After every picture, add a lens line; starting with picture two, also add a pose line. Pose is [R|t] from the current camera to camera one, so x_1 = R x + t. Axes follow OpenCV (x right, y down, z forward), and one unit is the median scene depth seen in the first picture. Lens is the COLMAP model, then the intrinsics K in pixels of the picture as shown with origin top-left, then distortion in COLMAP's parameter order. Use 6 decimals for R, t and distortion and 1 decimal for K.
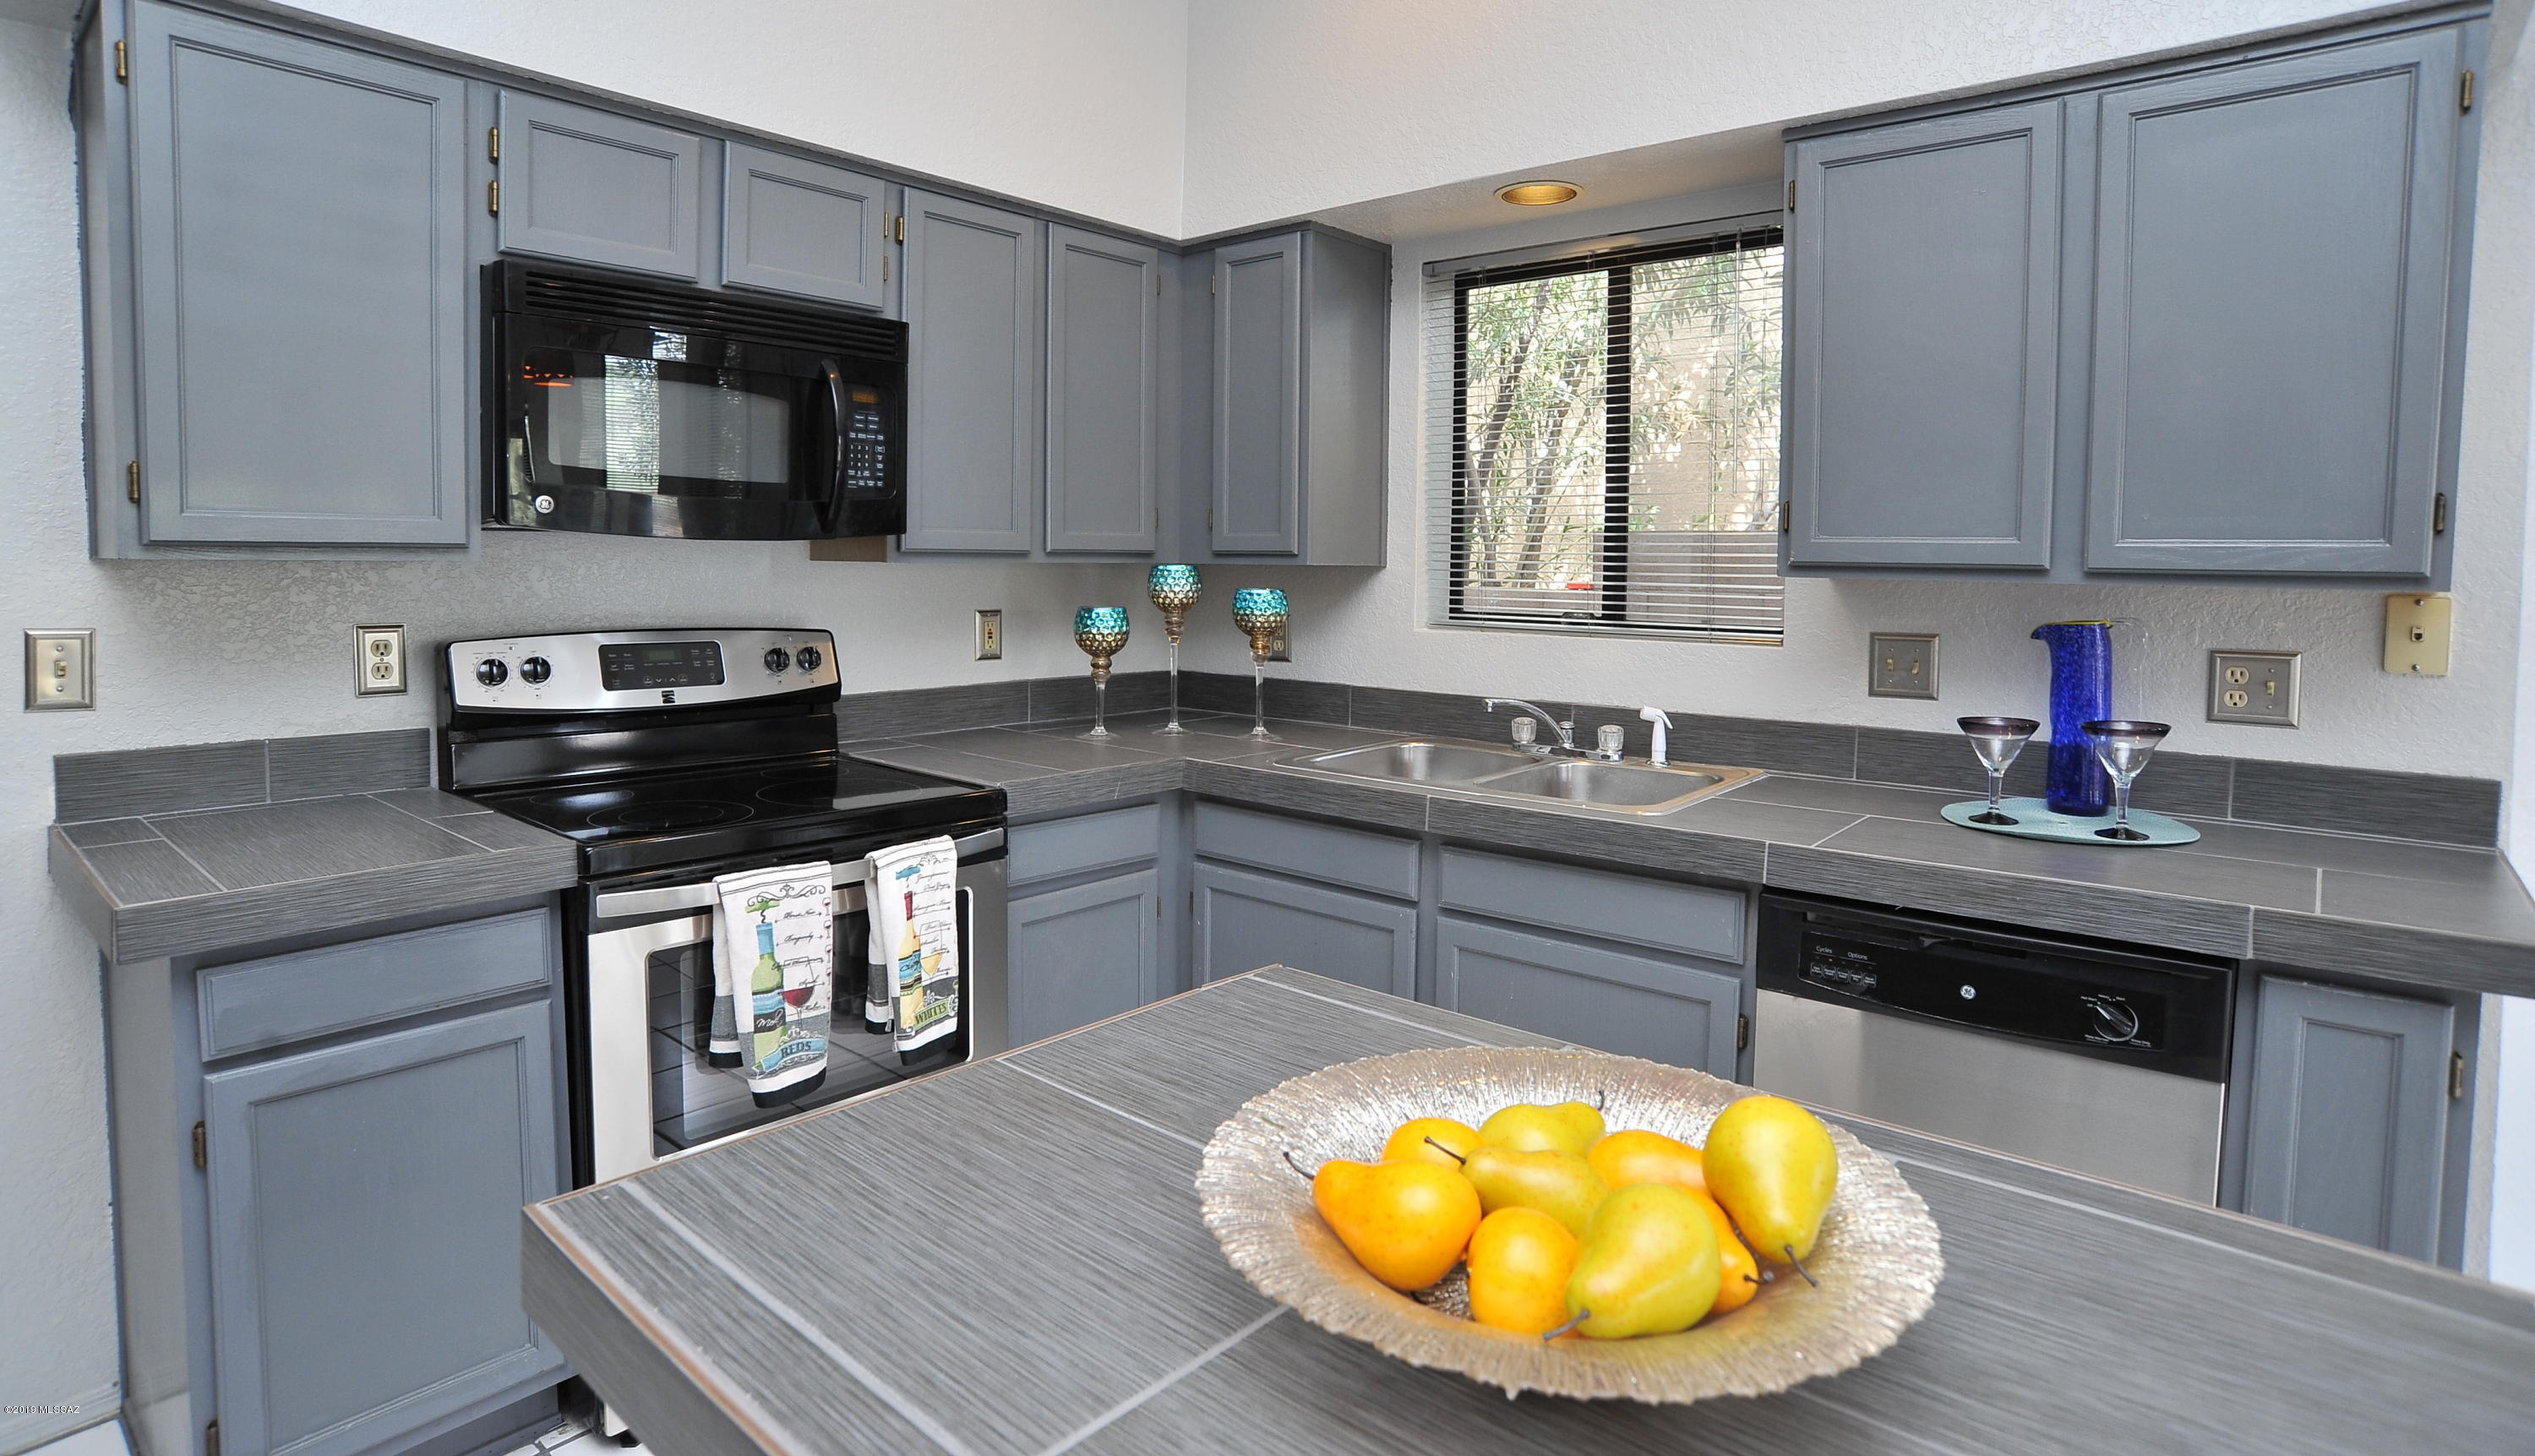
lens RADIAL K [[1343.9, 0, 1232.3], [0, 1343.9, 625.9], [0, 0, 1]] dist [-0.067372, 0.015183]
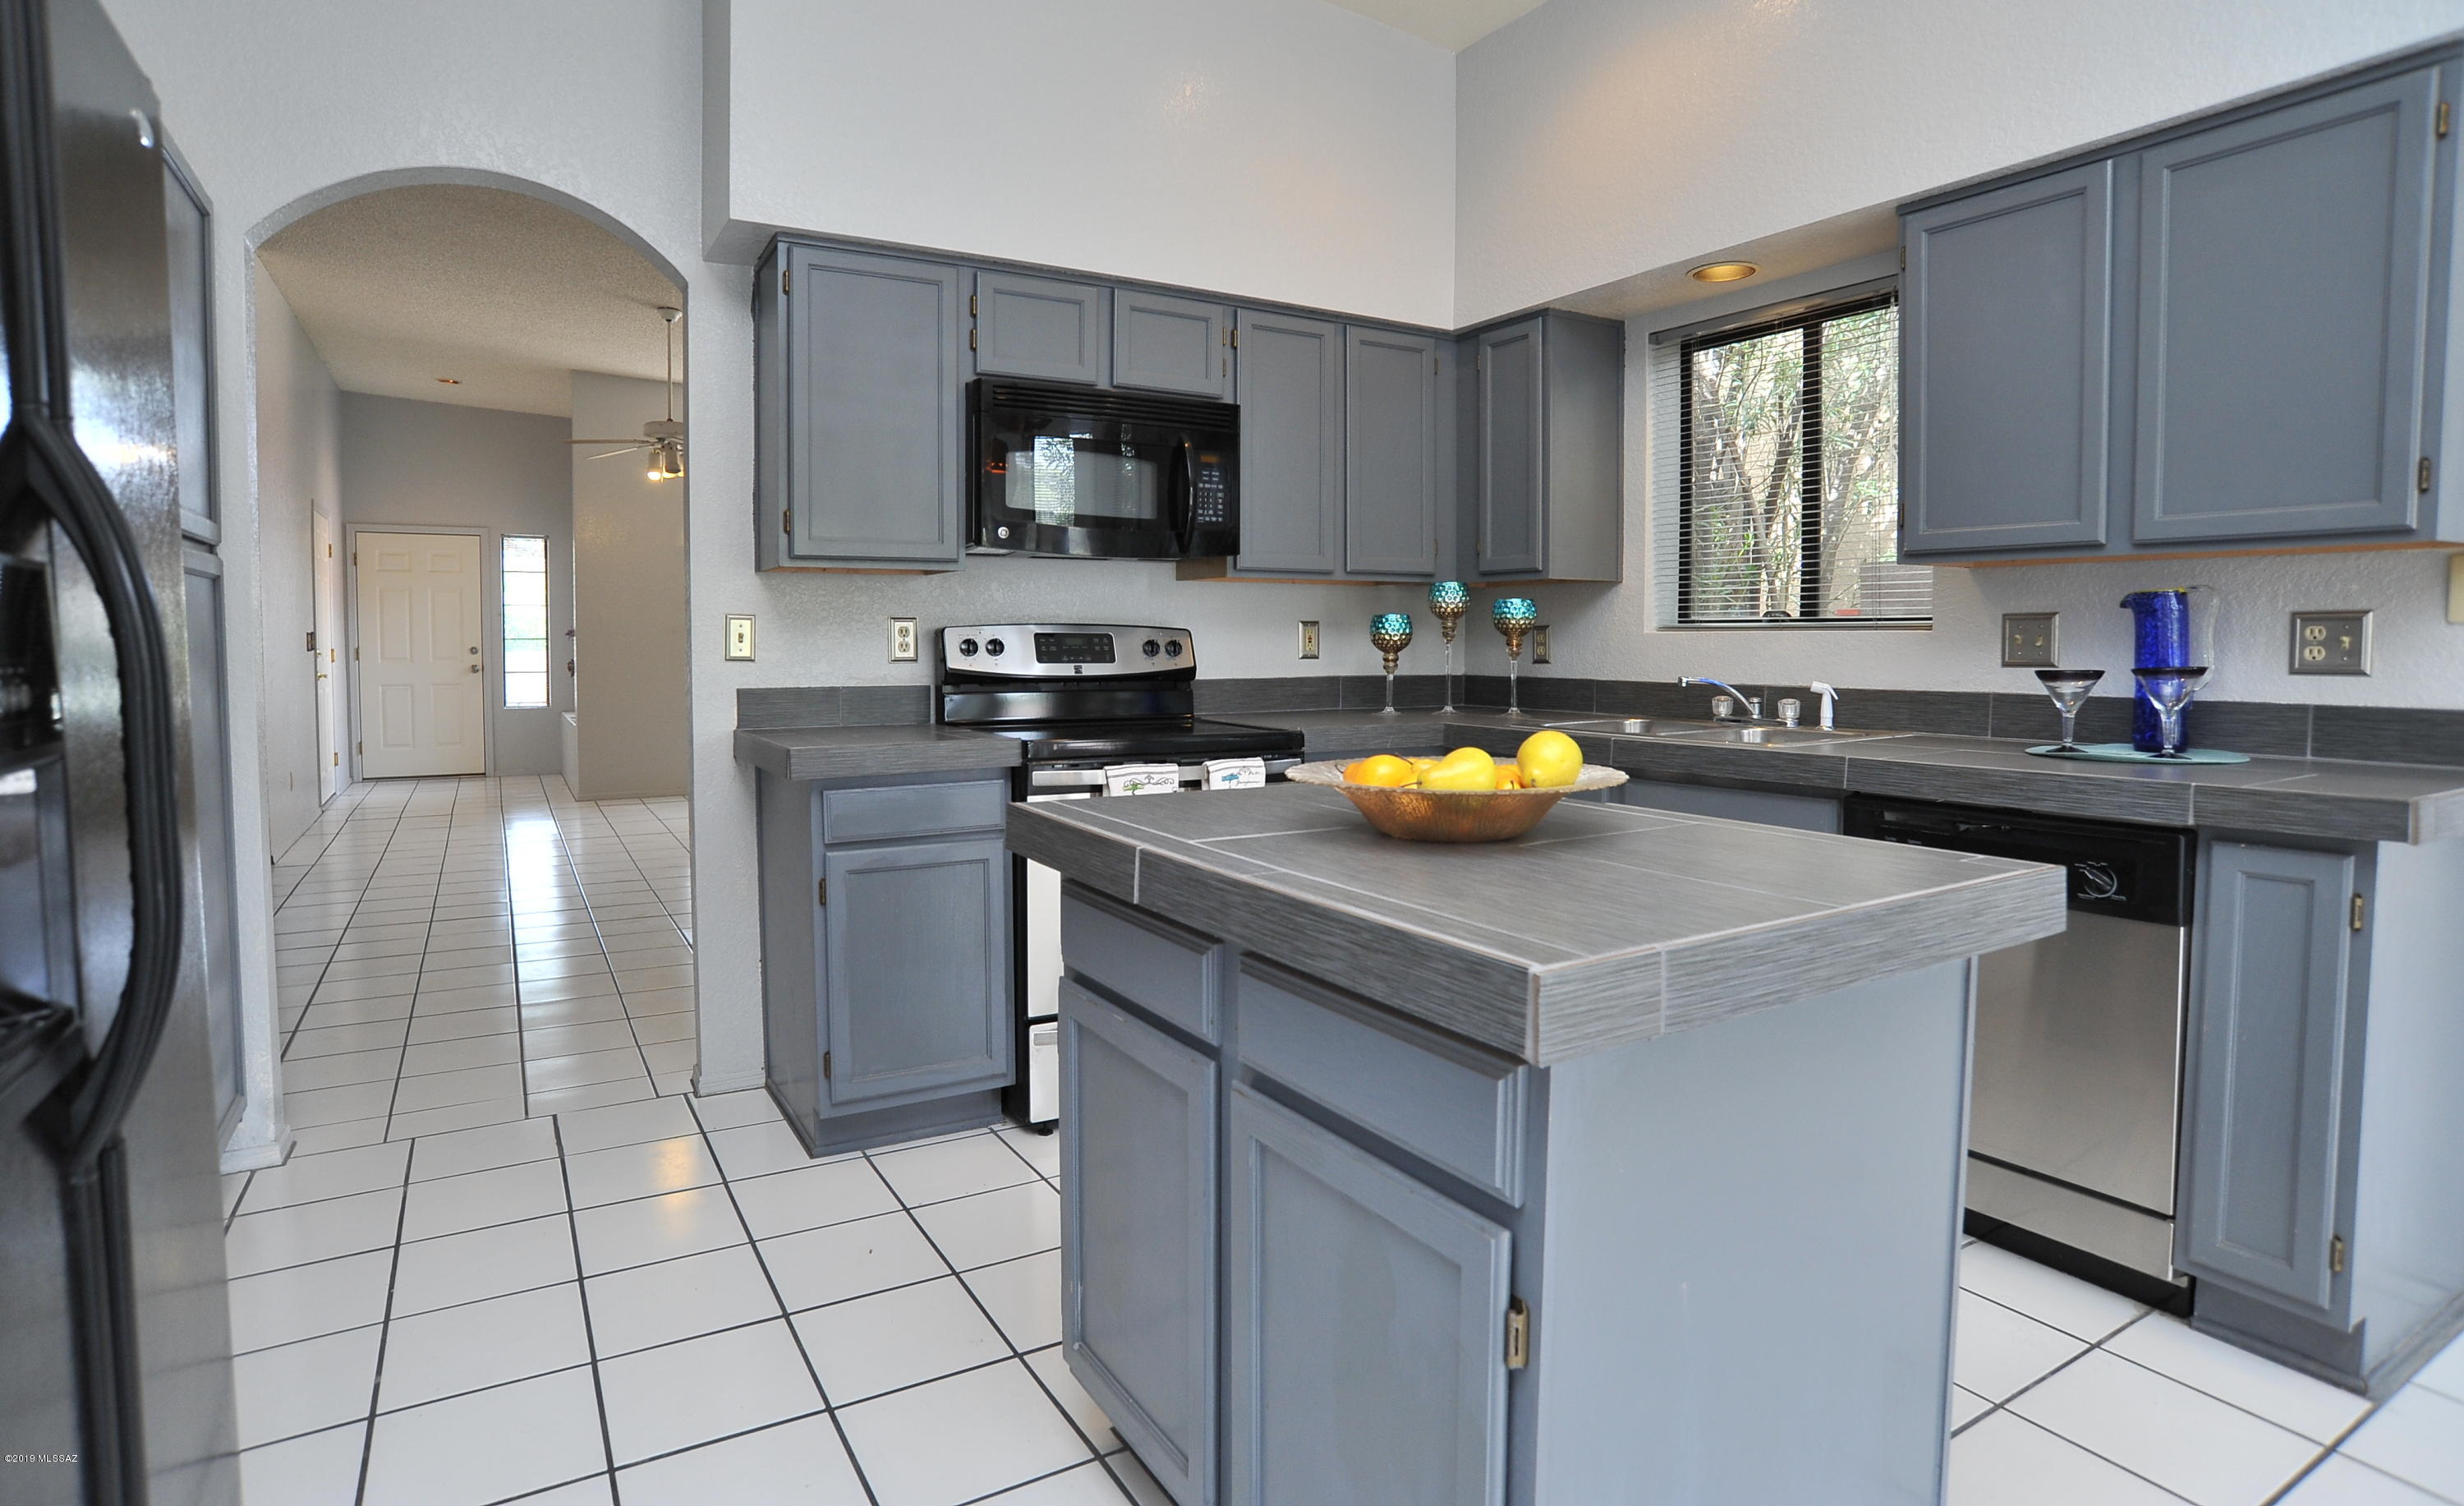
lens RADIAL K [[1307.2, 0, 1207.5], [0, 1307.2, 704.0], [0, 0, 1]] dist [-0.054297, 0.022035]
pose [[0.951339, 0.005707, -0.308093, 0.165733], [-0.006239, 0.999980, -0.000743, 0.098273], [0.308083, 0.002630, 0.951356, -0.350435]]
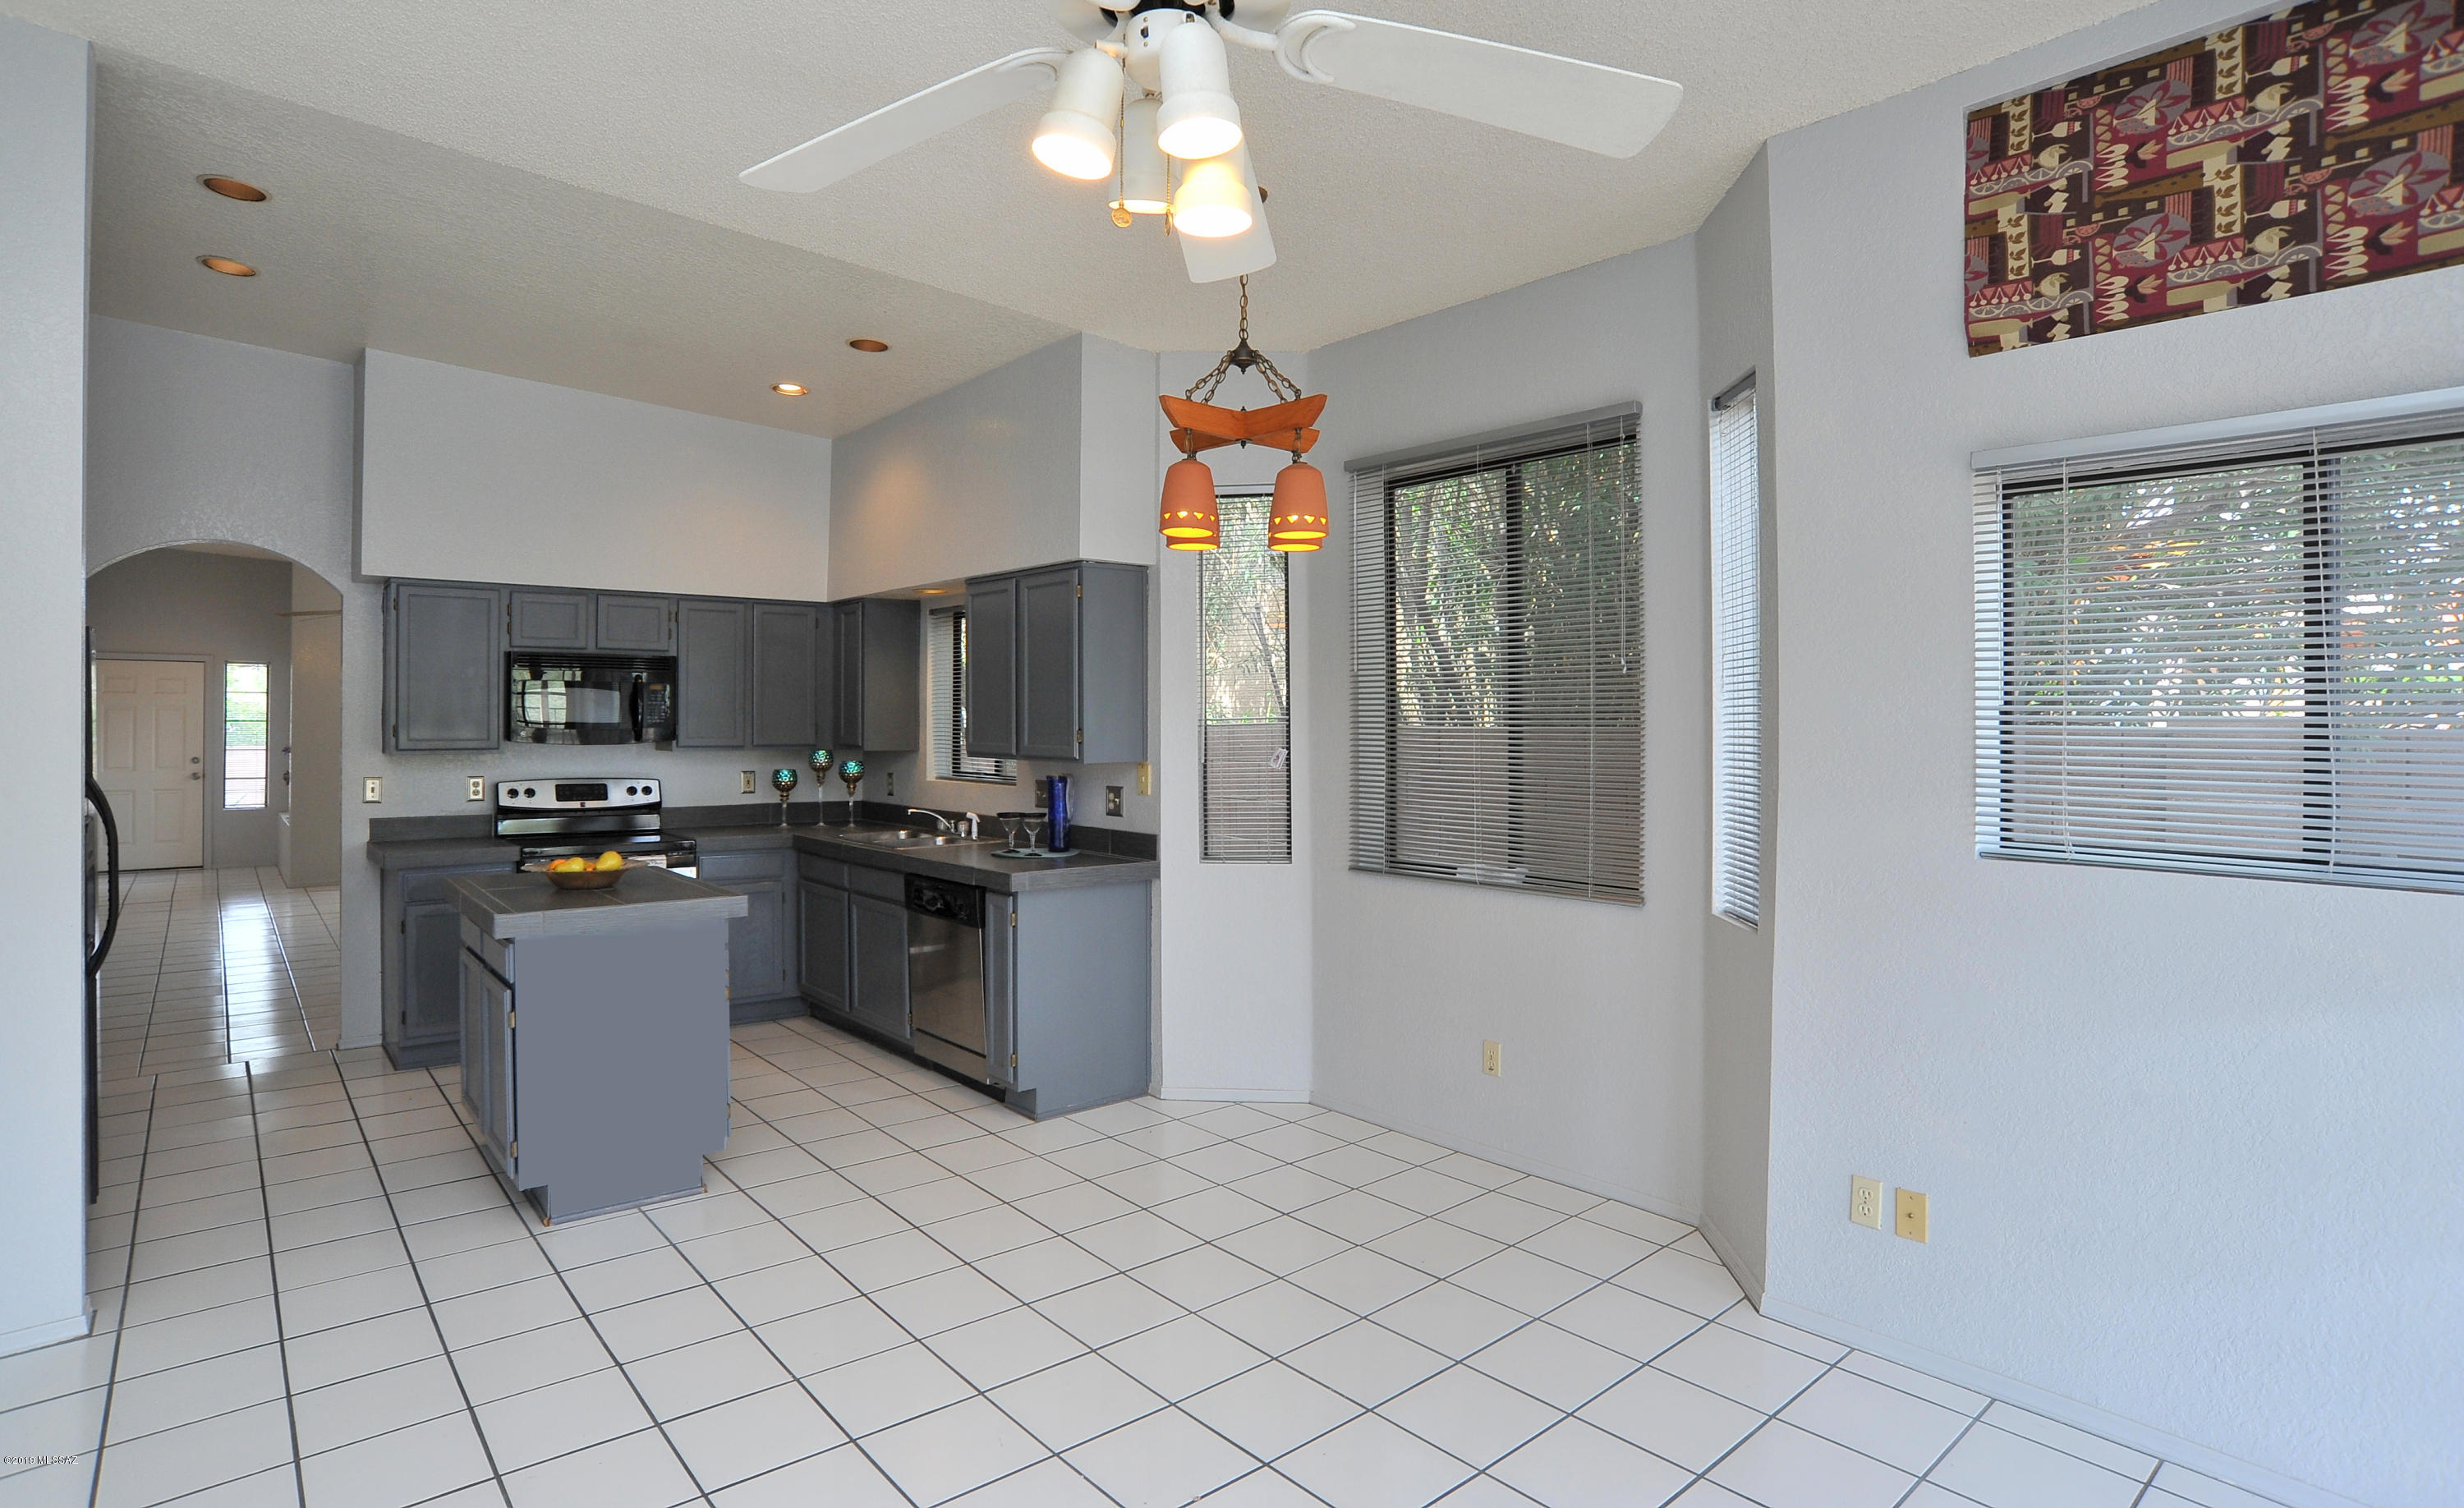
lens RADIAL K [[1307.0, 0, 1195.6], [0, 1307.0, 710.9], [0, 0, 1]] dist [-0.054297, 0.022035]
pose [[0.987111, -0.007984, -0.159840, 1.227618], [-0.001475, 0.998259, -0.058973, 0.019613], [0.160033, 0.058448, 0.985380, -1.375010]]
